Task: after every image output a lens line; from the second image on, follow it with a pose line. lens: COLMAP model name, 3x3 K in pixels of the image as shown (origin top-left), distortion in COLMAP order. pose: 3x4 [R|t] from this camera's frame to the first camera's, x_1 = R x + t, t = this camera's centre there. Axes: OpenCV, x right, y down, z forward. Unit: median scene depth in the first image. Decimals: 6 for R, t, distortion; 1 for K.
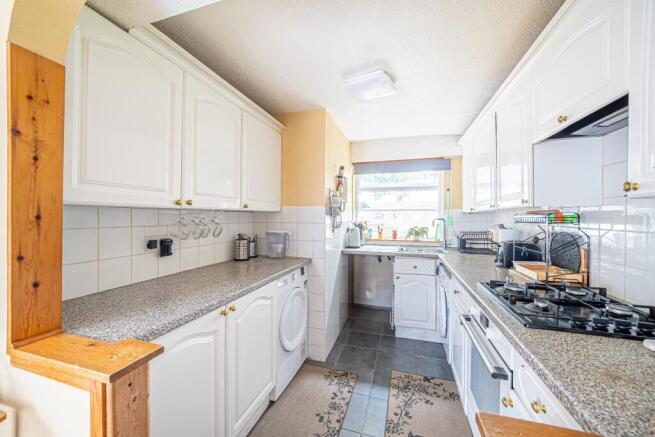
lens RADIAL K [[254.2, 0, 327.5], [0, 254.2, 218.5], [0, 0, 1]] dist [-0.001006, 0.000031]
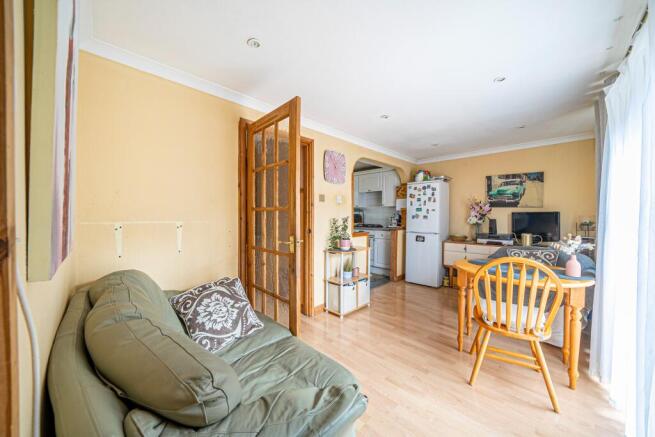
lens RADIAL K [[240.1, 0, 327.5], [0, 240.1, 218.5], [0, 0, 1]] dist [-0.001843, -0.000042]
pose [[0.469441, -0.016150, 0.882816, -1.775453], [0.008285, 0.999869, 0.013886, 0.046508], [-0.882925, 0.000795, 0.469513, -0.250630]]
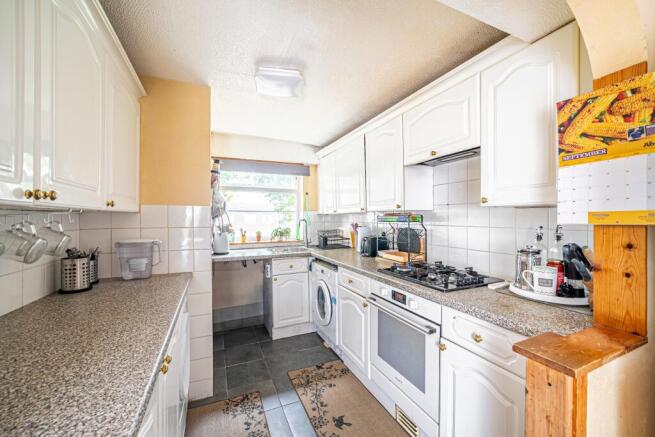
lens RADIAL K [[259.4, 0, 327.5], [0, 259.4, 218.5], [0, 0, 1]] dist [-0.000886, -0.000019]
pose [[0.752865, -0.009630, 0.658104, -0.272525], [0.012884, 0.999917, -0.000108, -0.003875], [-0.658048, 0.008561, 0.752927, 0.117848]]
